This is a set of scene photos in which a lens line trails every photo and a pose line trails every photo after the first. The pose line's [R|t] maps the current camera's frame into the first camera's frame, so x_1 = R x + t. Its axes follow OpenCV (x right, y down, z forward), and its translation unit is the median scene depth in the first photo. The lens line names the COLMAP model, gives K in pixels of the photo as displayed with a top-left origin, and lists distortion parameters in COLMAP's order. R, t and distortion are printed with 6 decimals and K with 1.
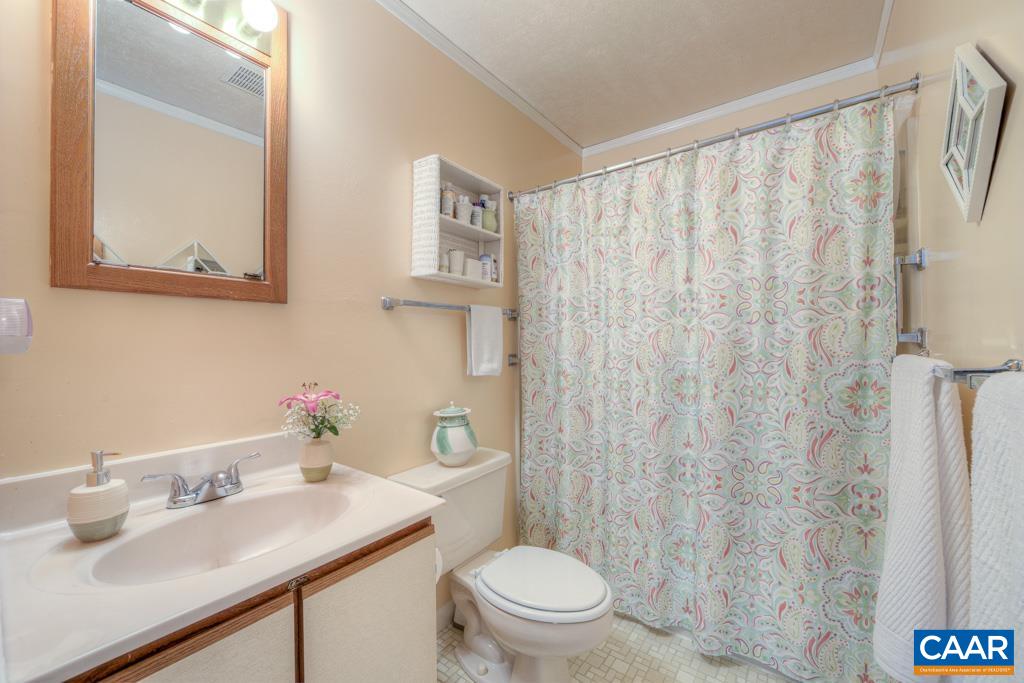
lens RADIAL K [[405.3, 0, 511.4], [0, 405.3, 340.6], [0, 0, 1]] dist [-0.003136, 0.000110]
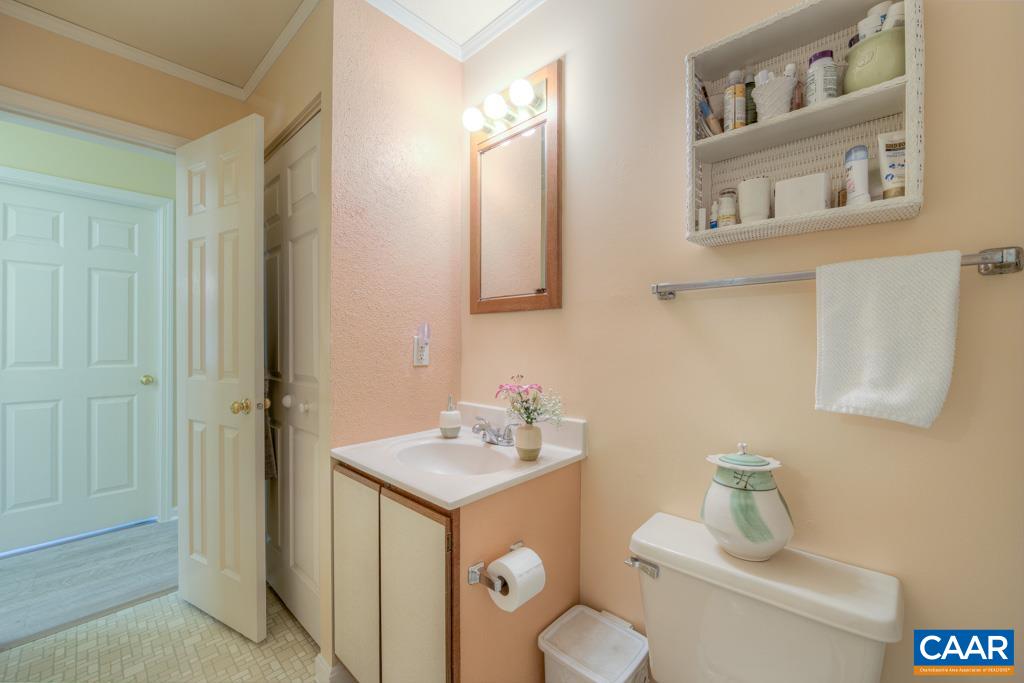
lens RADIAL K [[405.3, 0, 511.4], [0, 405.3, 340.6], [0, 0, 1]] dist [-0.003136, 0.000110]
pose [[-0.109495, 0.001447, -0.993986, 0.477281], [0.004331, 0.999990, 0.000979, 0.000649], [0.993978, -0.004197, -0.109500, 0.750042]]
